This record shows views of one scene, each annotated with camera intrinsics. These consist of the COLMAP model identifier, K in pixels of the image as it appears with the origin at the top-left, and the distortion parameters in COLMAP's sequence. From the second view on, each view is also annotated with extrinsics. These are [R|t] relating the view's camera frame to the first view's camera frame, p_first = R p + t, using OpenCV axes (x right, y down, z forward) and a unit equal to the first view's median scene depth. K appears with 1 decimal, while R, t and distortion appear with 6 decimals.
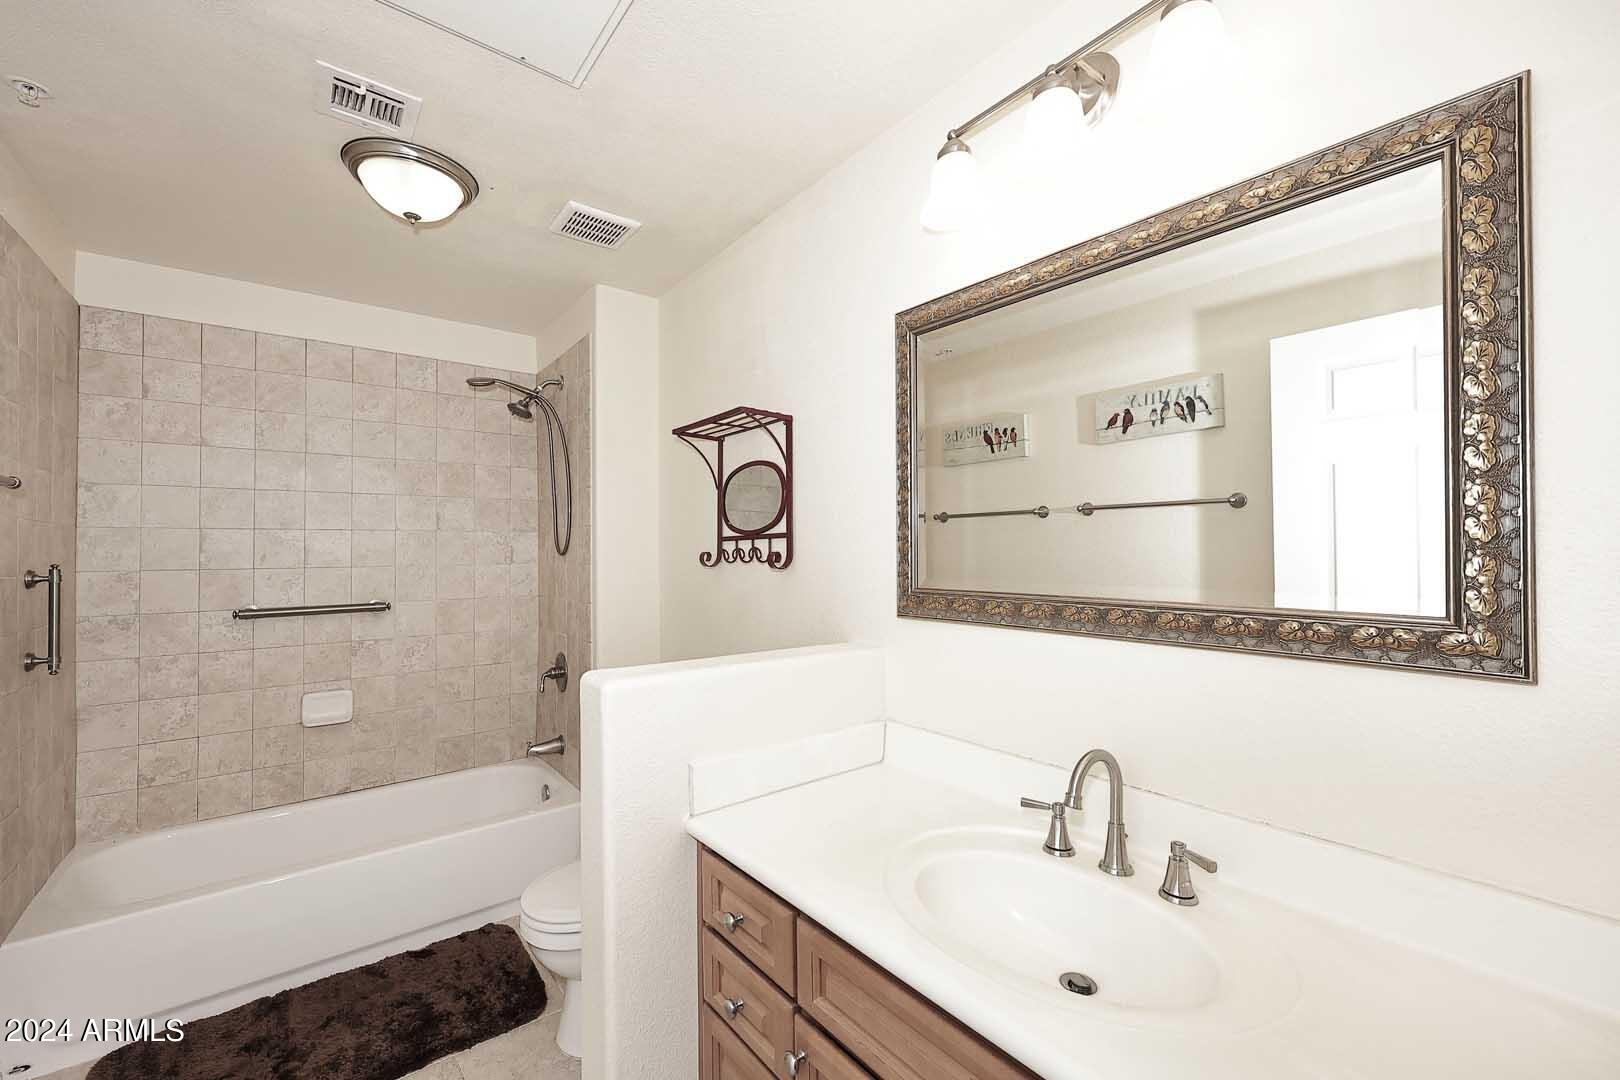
lens RADIAL K [[656.1, 0, 810.0], [0, 656.1, 540.0], [0, 0, 1]] dist [0.001085, 0.000344]
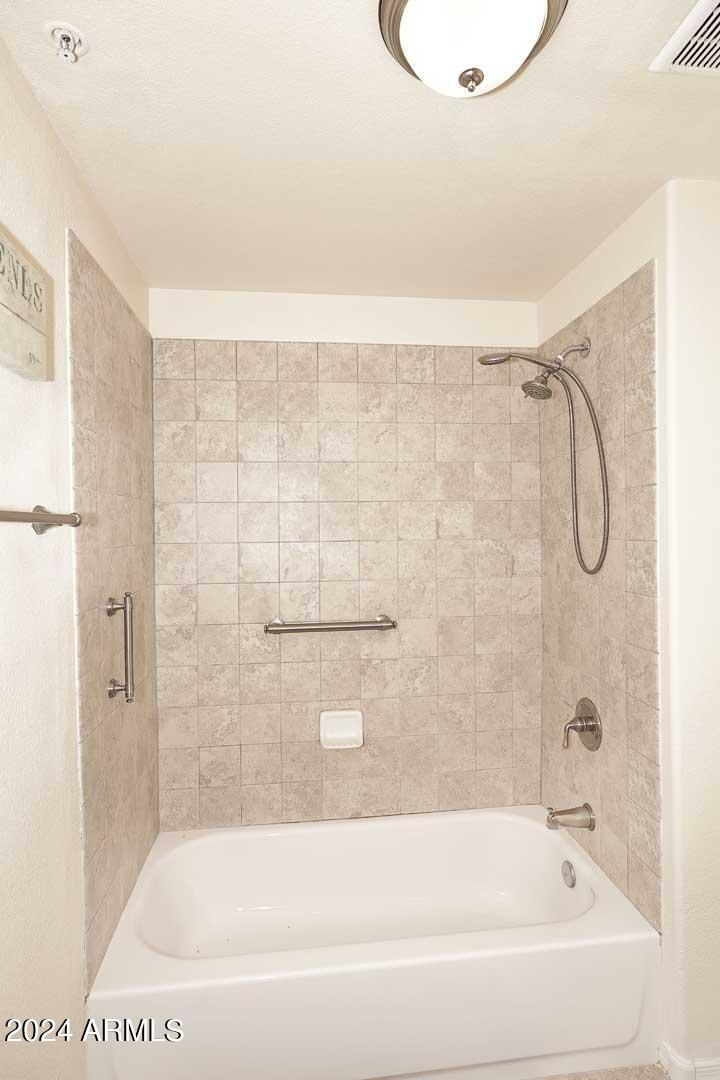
lens RADIAL K [[612.9, 0, 360.0], [0, 612.9, 540.0], [0, 0, 1]] dist [0.000971, -0.000044]
pose [[0.846019, 0.003169, -0.533144, -0.247931], [0.012660, 0.999581, 0.026031, -0.042262], [0.533003, -0.028772, 0.845624, 0.280986]]
